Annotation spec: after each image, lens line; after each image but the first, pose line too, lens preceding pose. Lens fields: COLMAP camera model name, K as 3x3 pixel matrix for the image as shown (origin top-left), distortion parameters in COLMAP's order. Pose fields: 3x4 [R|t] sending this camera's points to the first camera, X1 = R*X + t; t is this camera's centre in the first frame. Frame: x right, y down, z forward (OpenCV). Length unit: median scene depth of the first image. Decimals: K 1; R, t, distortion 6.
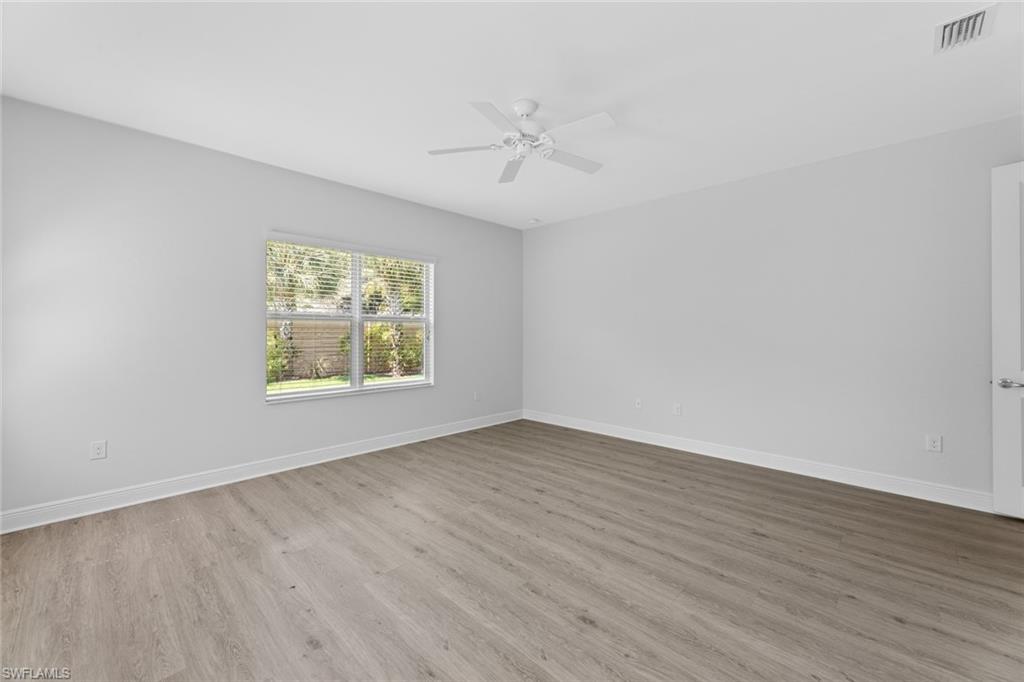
lens RADIAL K [[413.1, 0, 516.2], [0, 413.1, 335.8], [0, 0, 1]] dist [0.003268, 0.000290]
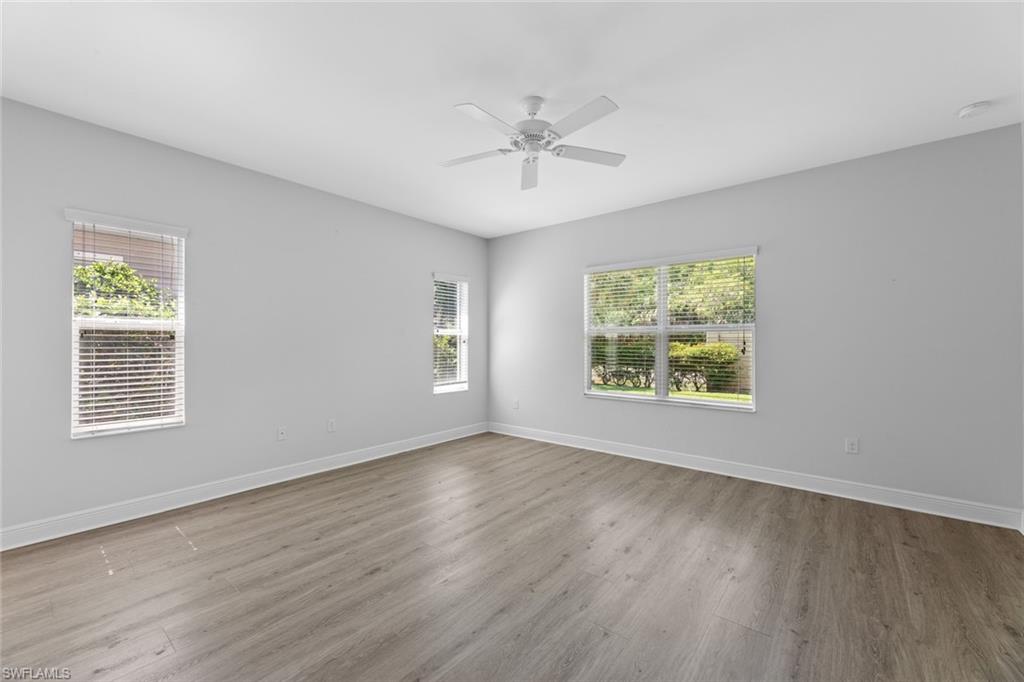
lens RADIAL K [[413.1, 0, 510.3], [0, 413.1, 344.7], [0, 0, 1]] dist [0.003268, 0.000290]
pose [[0.074605, 0.002038, -0.997211, 0.944571], [-0.012741, 0.999918, 0.001091, -0.002510], [0.997132, 0.012624, 0.074625, 0.851632]]
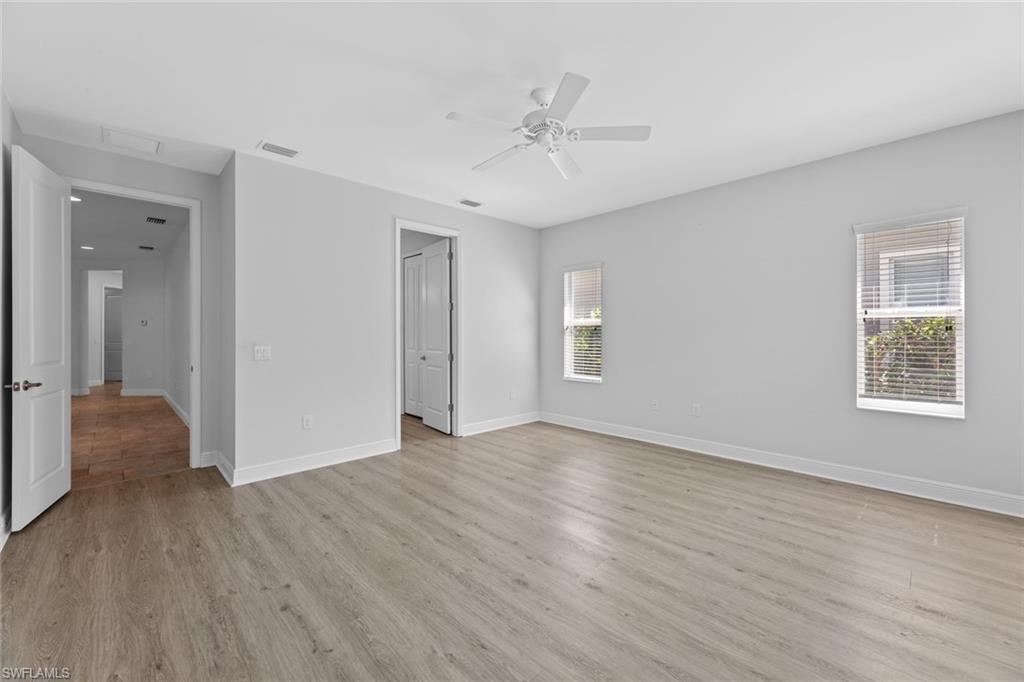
lens RADIAL K [[413.1, 0, 509.5], [0, 413.1, 333.8], [0, 0, 1]] dist [0.003268, 0.000290]
pose [[-0.998966, -0.000543, 0.045462, 0.055770], [0.000107, 0.999898, 0.014284, -0.013613], [-0.045466, 0.014274, -0.998864, 1.910611]]
